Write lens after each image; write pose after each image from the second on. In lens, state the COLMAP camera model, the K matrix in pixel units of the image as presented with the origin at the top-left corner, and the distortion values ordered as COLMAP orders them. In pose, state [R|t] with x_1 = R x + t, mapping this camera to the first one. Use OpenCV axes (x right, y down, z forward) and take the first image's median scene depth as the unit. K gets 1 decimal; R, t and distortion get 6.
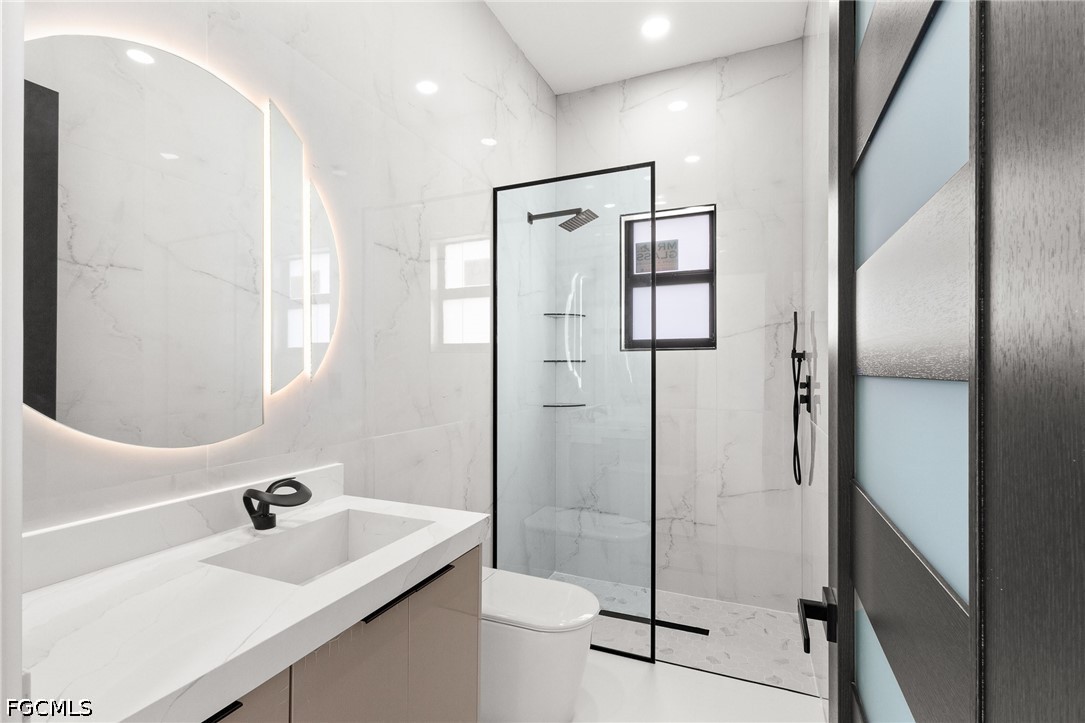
lens RADIAL K [[508.0, 0, 543.9], [0, 508.0, 369.3], [0, 0, 1]] dist [0.001949, 0.001784]
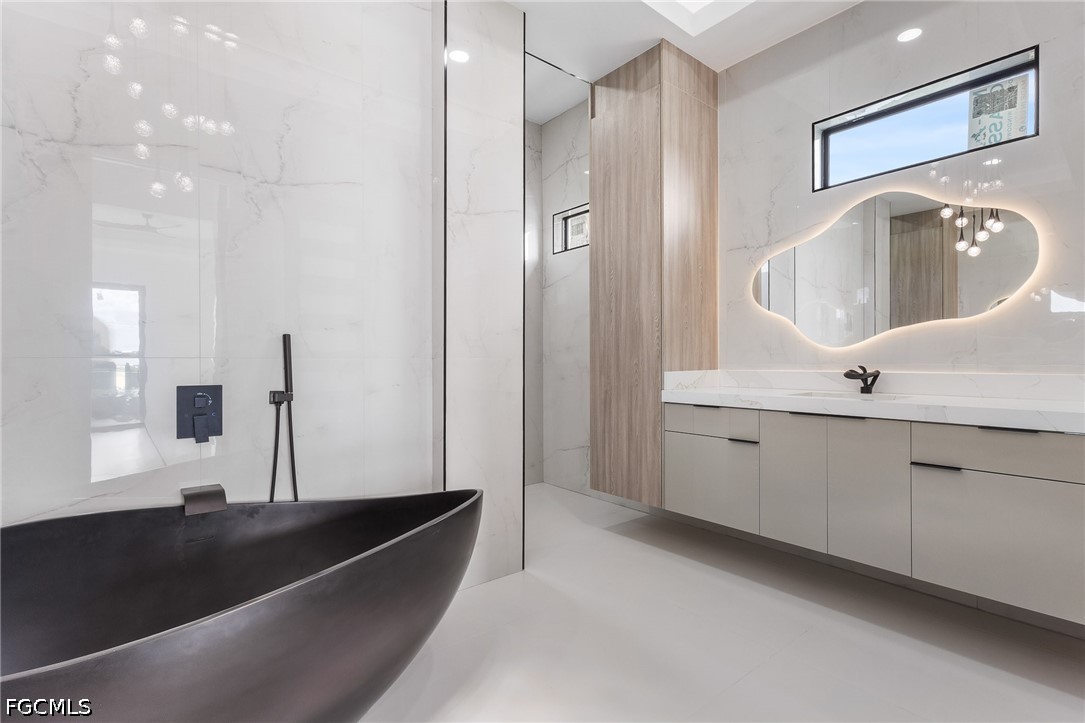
lens RADIAL K [[508.0, 0, 541.0], [0, 508.0, 362.4], [0, 0, 1]] dist [0.001949, 0.001784]
pose [[0.889968, 0.002293, -0.456017, 0.665857], [0.000924, 0.999976, 0.006831, 0.106342], [0.456022, -0.006501, 0.889945, 0.543634]]
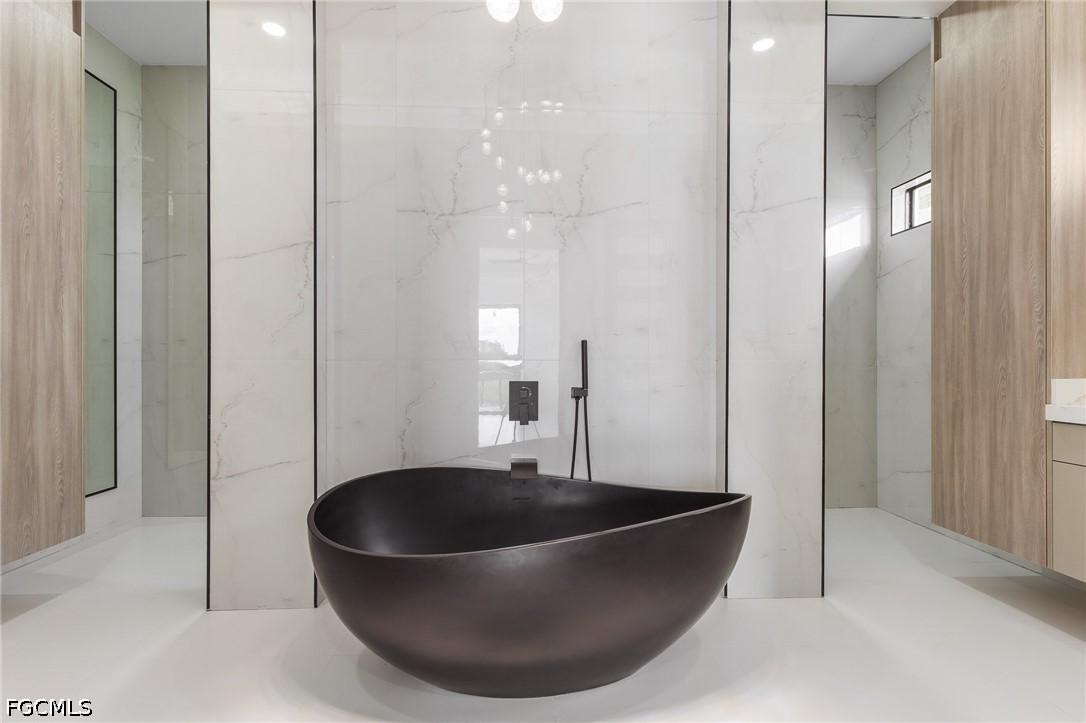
lens RADIAL K [[508.4, 0, 547.2], [0, 508.4, 361.6], [0, 0, 1]] dist [0.001949, 0.001784]
pose [[0.446026, 0.000478, -0.895020, 0.778263], [0.000041, 1.000000, 0.000555, 0.107001], [0.895020, -0.000284, 0.446025, 0.586721]]
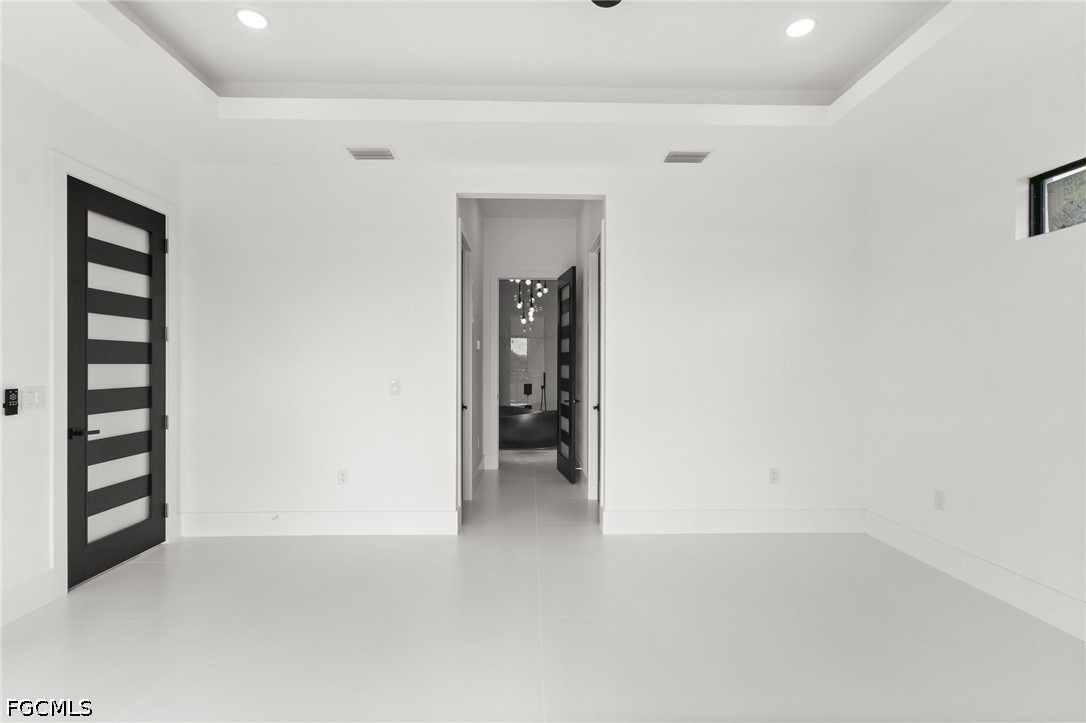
lens RADIAL K [[508.4, 0, 541.6], [0, 508.4, 366.1], [0, 0, 1]] dist [0.001949, 0.001784]
pose [[0.416648, -0.006454, -0.909045, 3.265726], [0.012242, 0.999924, -0.001488, 0.023843], [0.908985, -0.010508, 0.416696, -0.456566]]
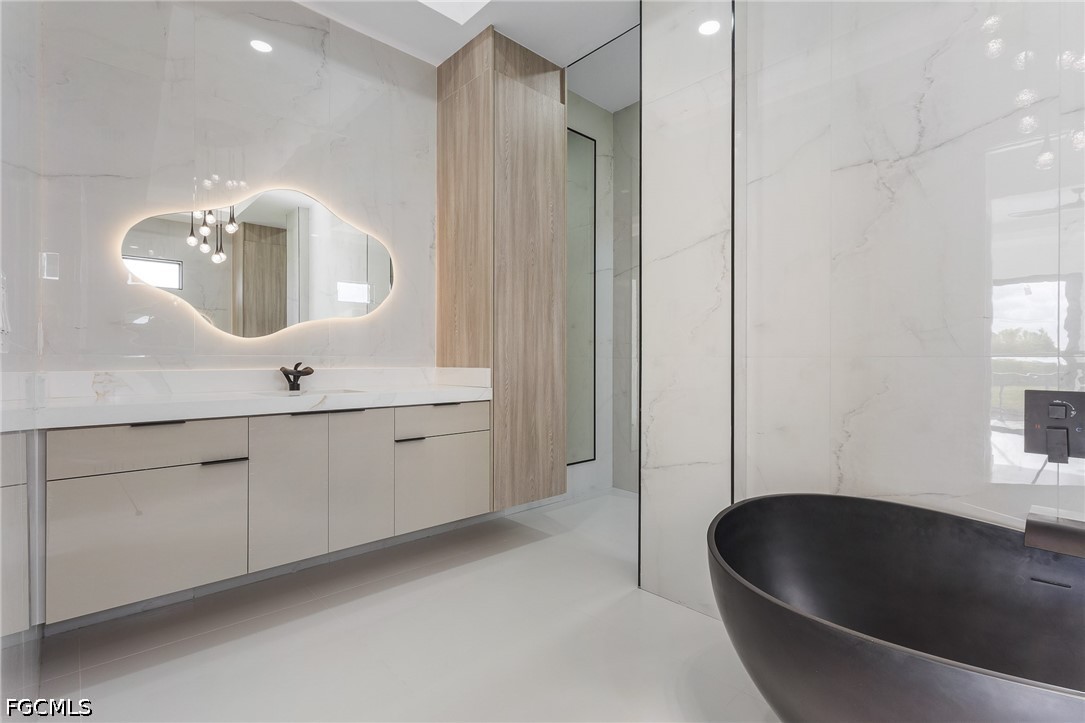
lens RADIAL K [[508.0, 0, 542.3], [0, 508.0, 358.9], [0, 0, 1]] dist [0.001949, 0.001784]
pose [[-0.402144, 0.001761, -0.915575, 0.670212], [-0.000228, 0.999998, 0.002024, 0.106209], [0.915576, 0.001022, -0.402143, 0.673287]]
